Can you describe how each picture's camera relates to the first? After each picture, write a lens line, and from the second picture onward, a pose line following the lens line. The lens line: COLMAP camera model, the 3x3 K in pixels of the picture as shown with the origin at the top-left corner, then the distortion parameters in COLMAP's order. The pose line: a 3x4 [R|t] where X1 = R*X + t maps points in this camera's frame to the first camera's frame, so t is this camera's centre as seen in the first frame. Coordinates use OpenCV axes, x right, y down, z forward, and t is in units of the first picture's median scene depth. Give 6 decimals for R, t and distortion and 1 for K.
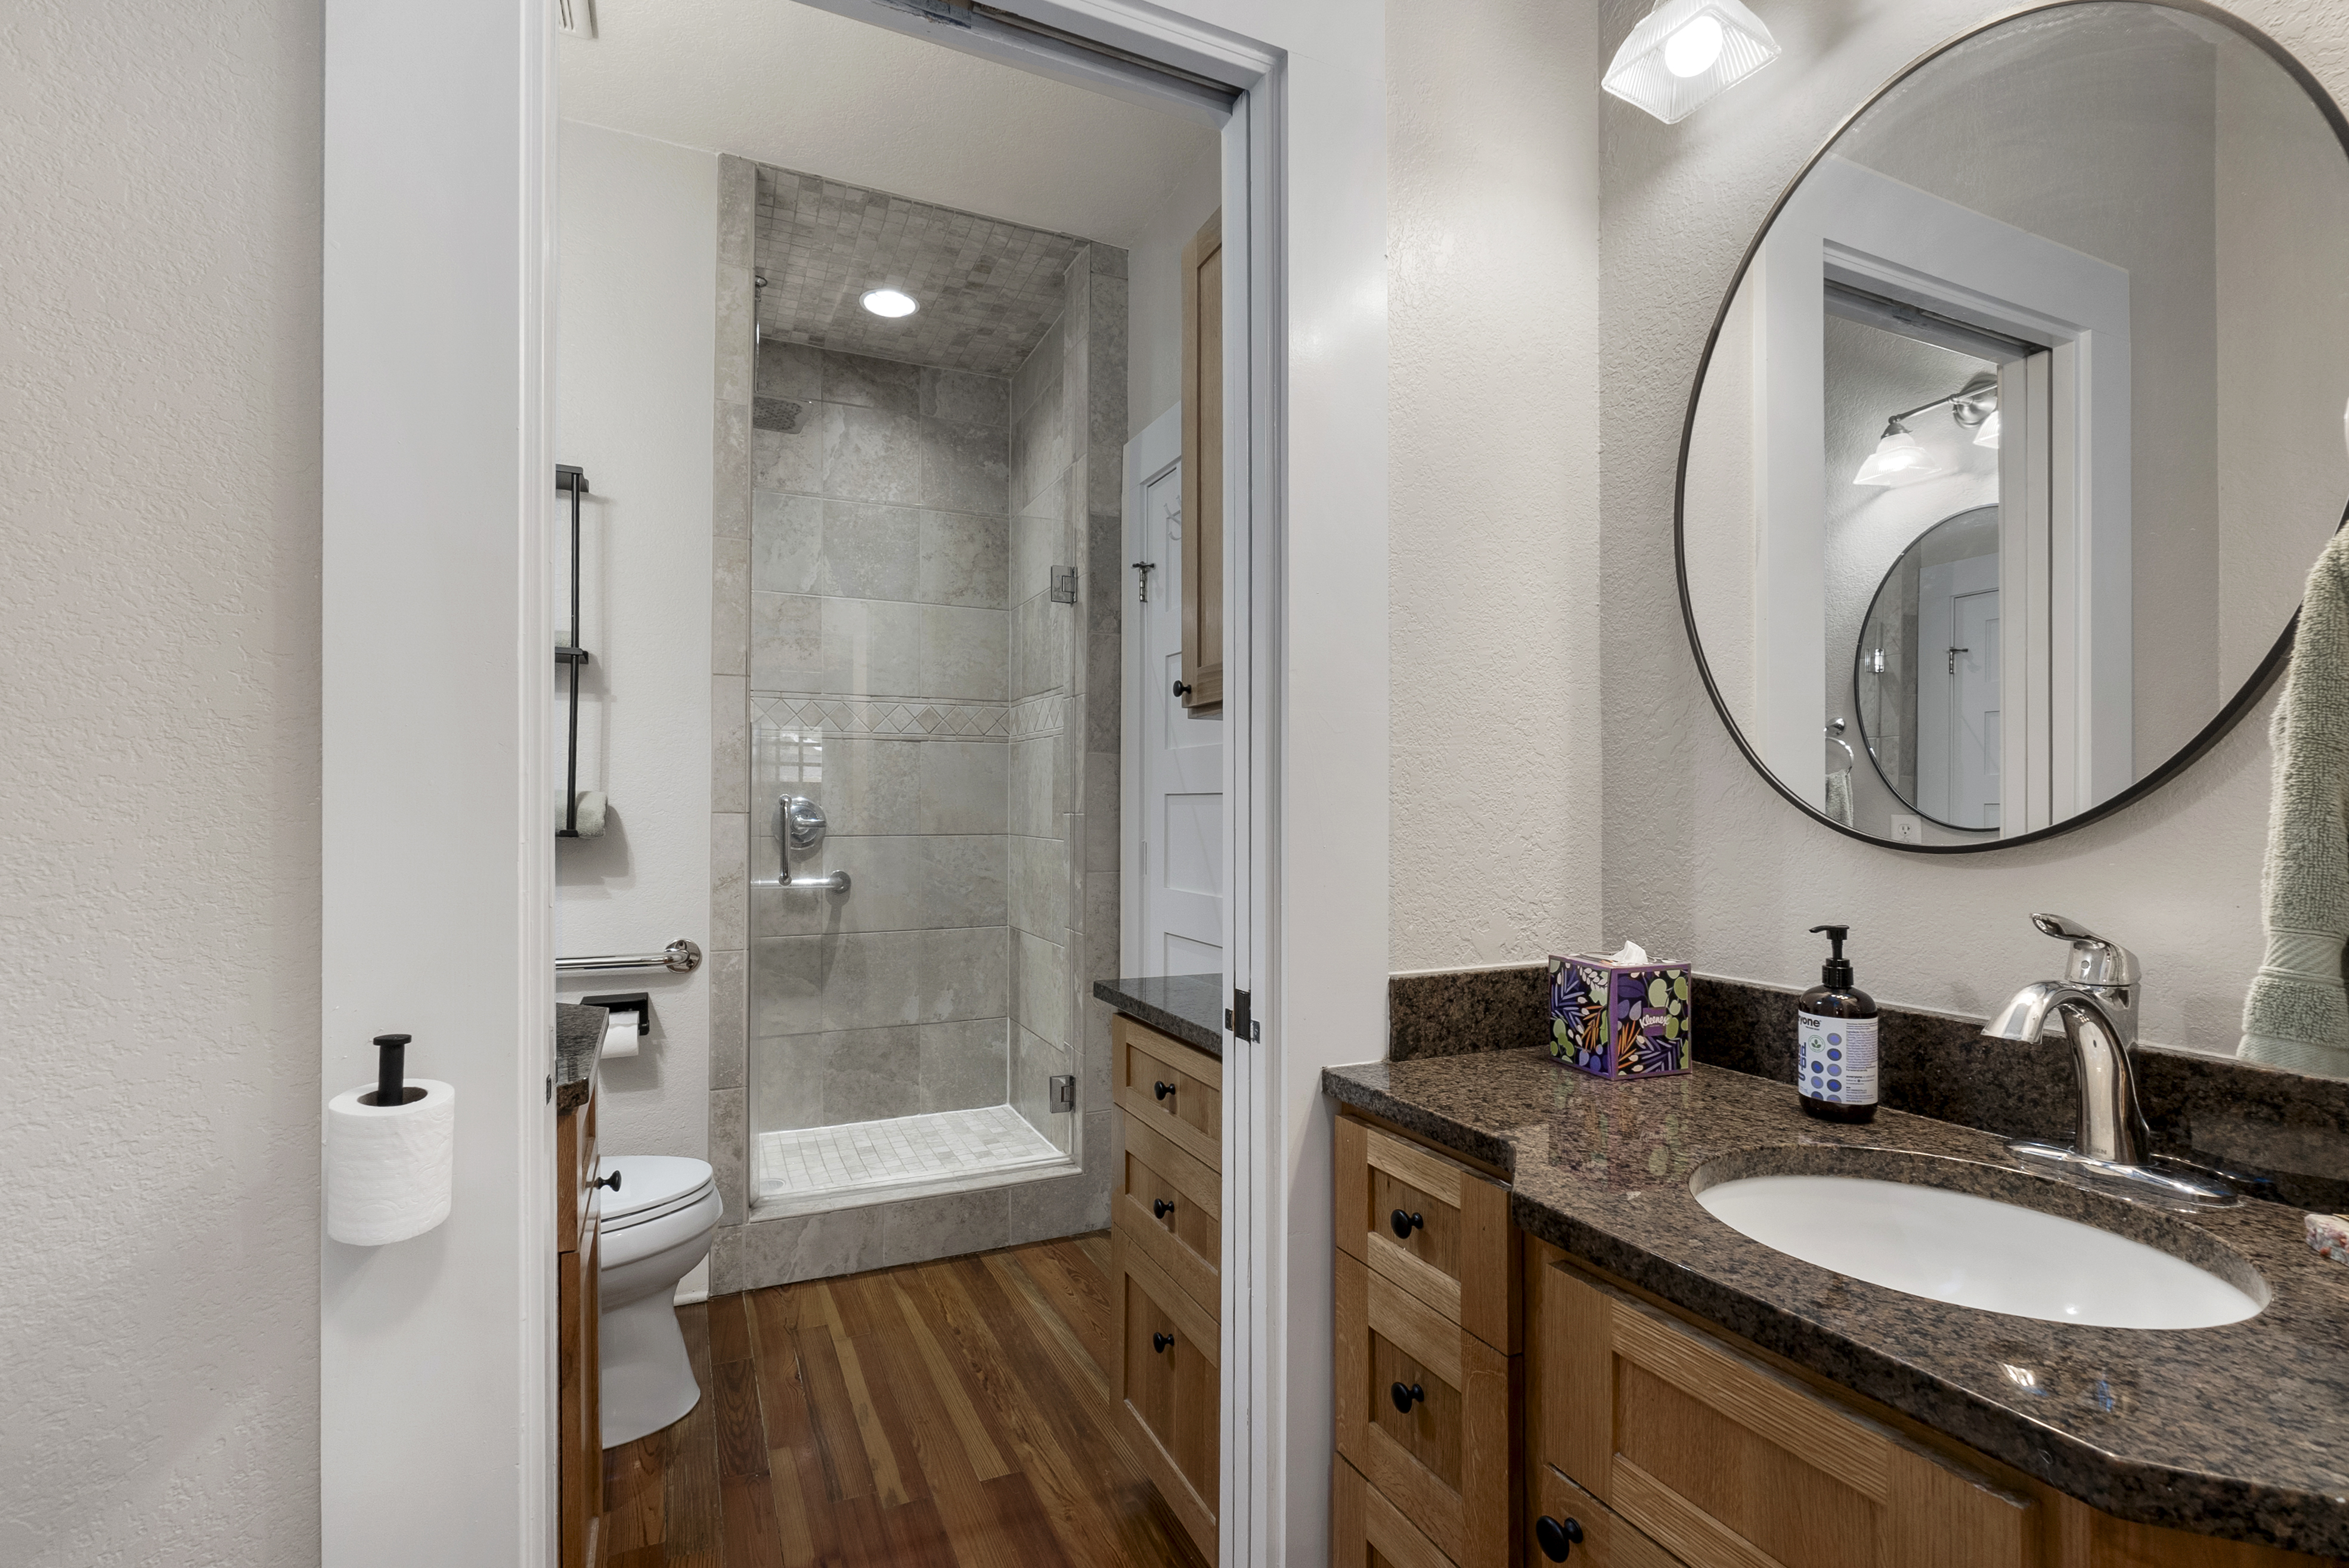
lens RADIAL K [[1070.3, 0, 1167.3], [0, 1070.3, 809.3], [0, 0, 1]] dist [-0.001240, 0.000141]
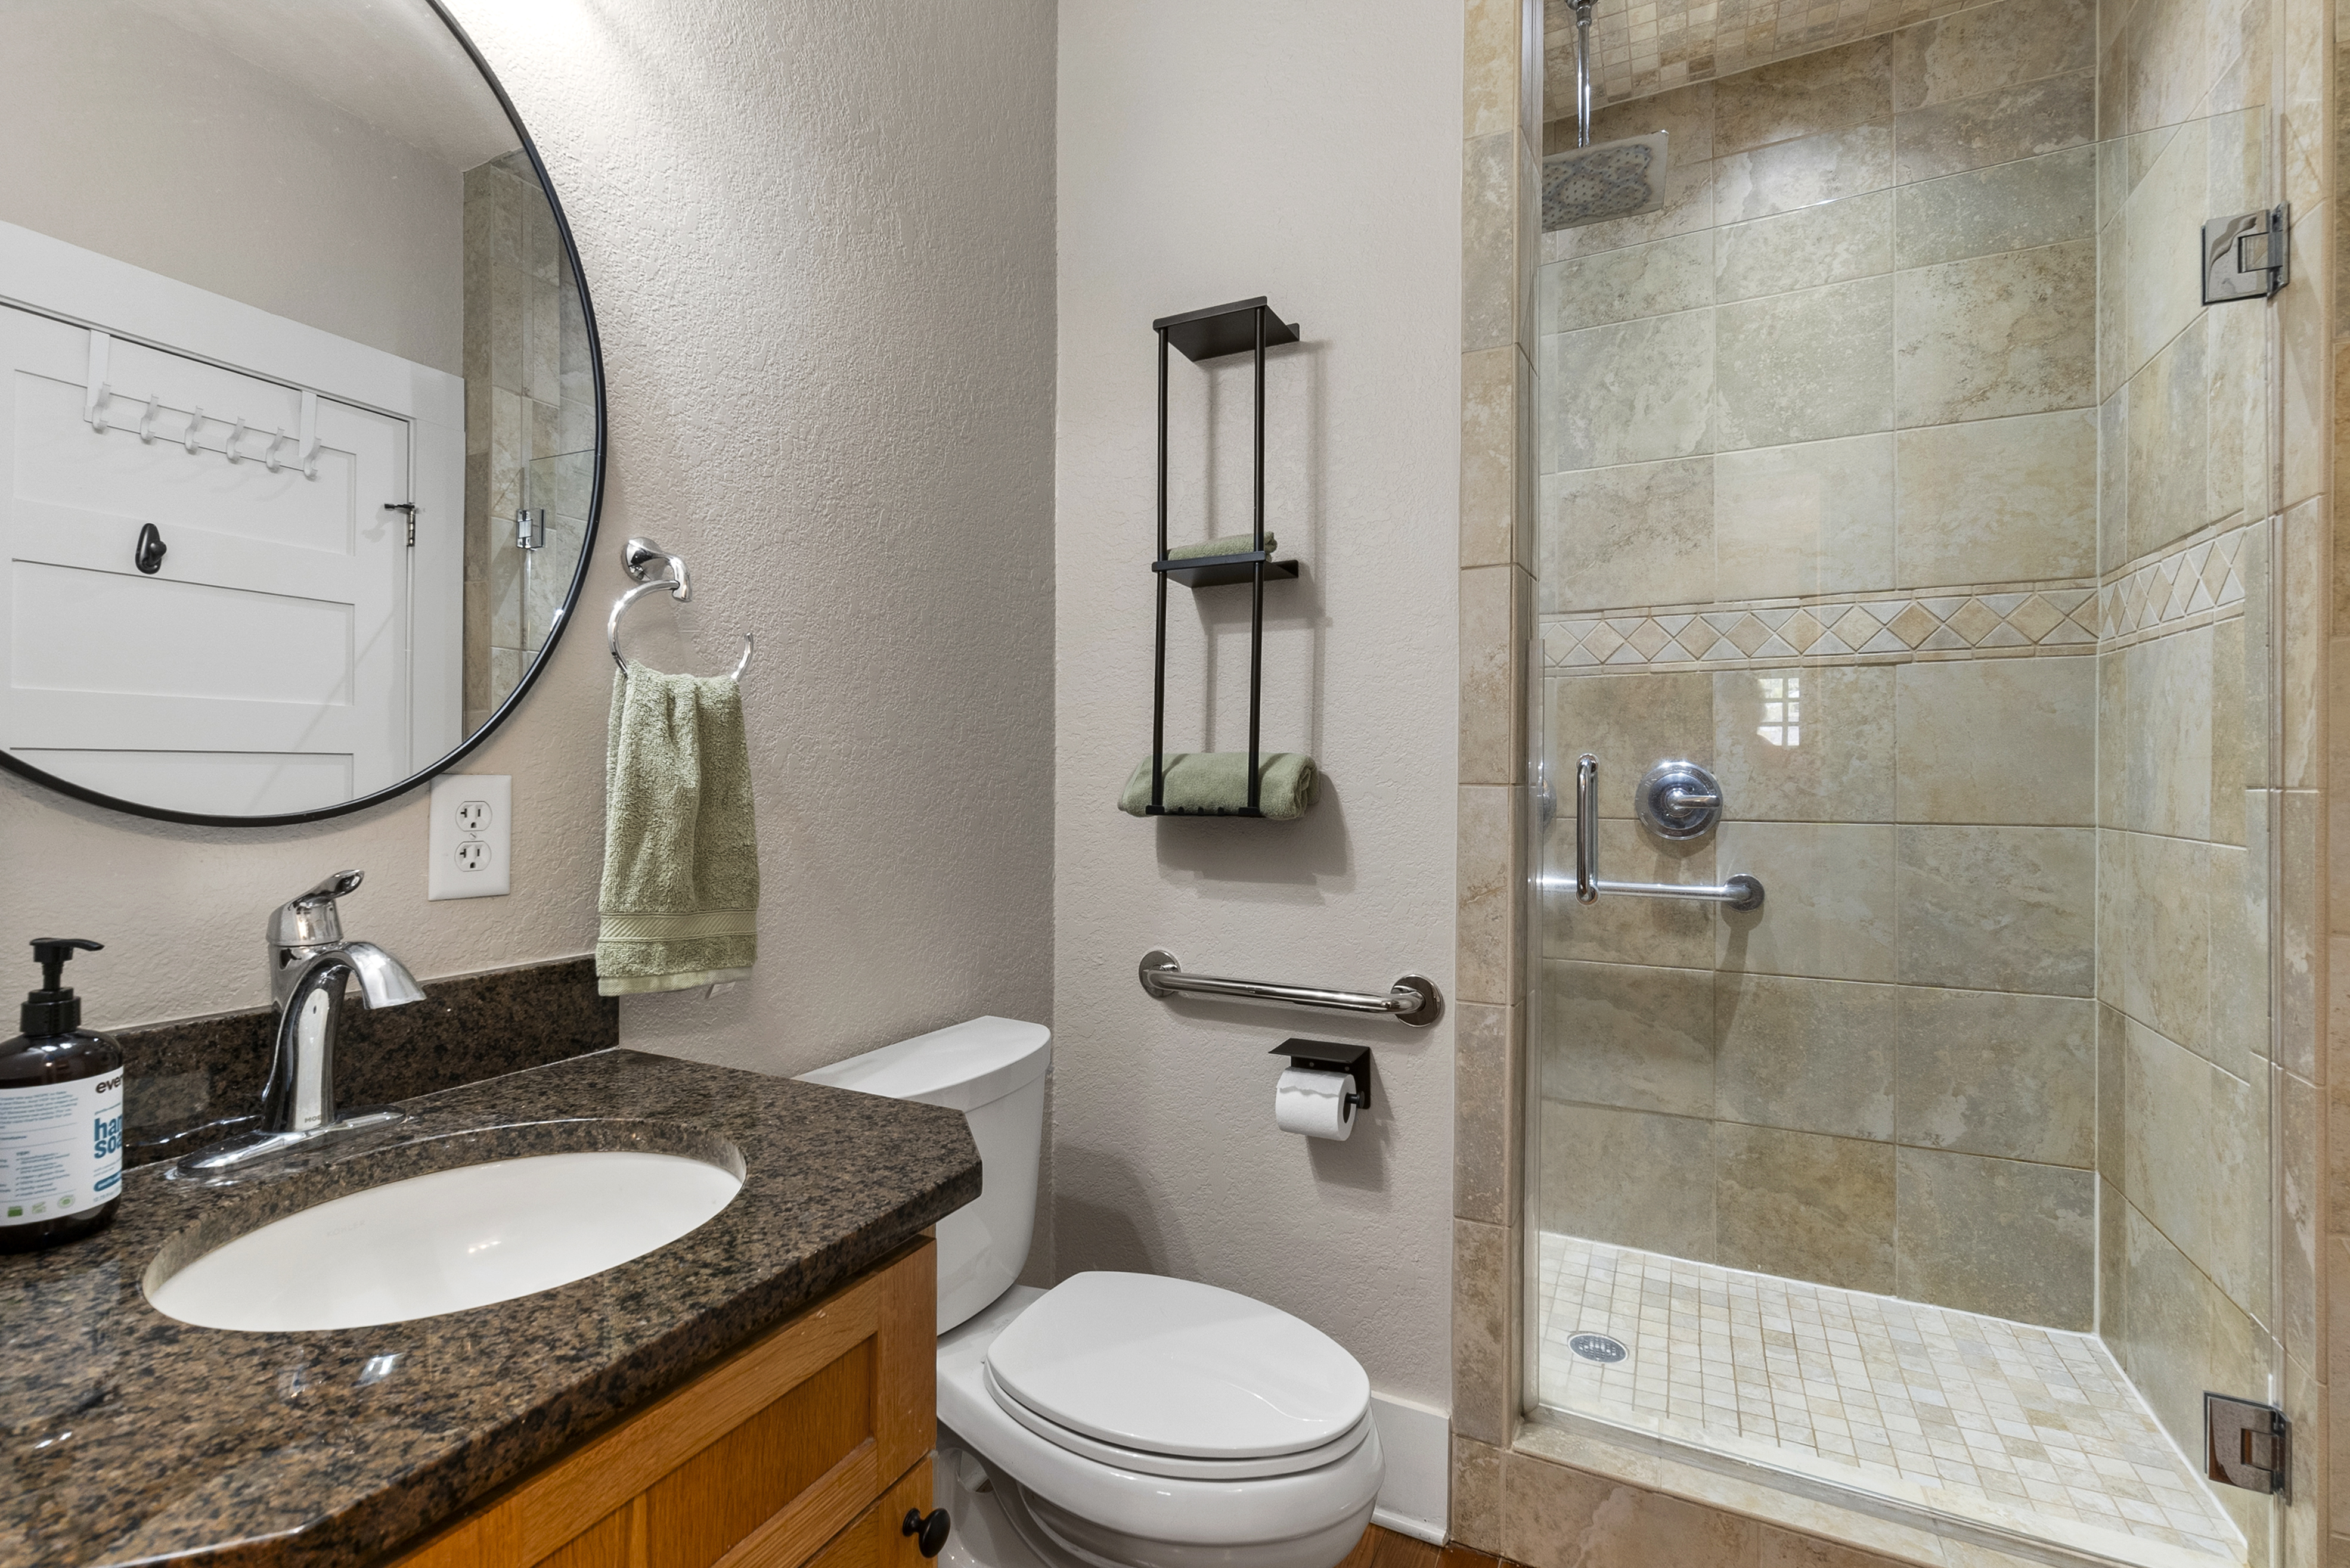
lens RADIAL K [[1024.4, 0, 1170.6], [0, 1024.4, 774.0], [0, 0, 1]] dist [-0.008802, 0.003514]
pose [[0.615212, -0.003097, -0.788356, -0.034792], [-0.001026, 0.999988, -0.004729, 0.000237], [0.788361, 0.003718, 0.615202, 0.354041]]
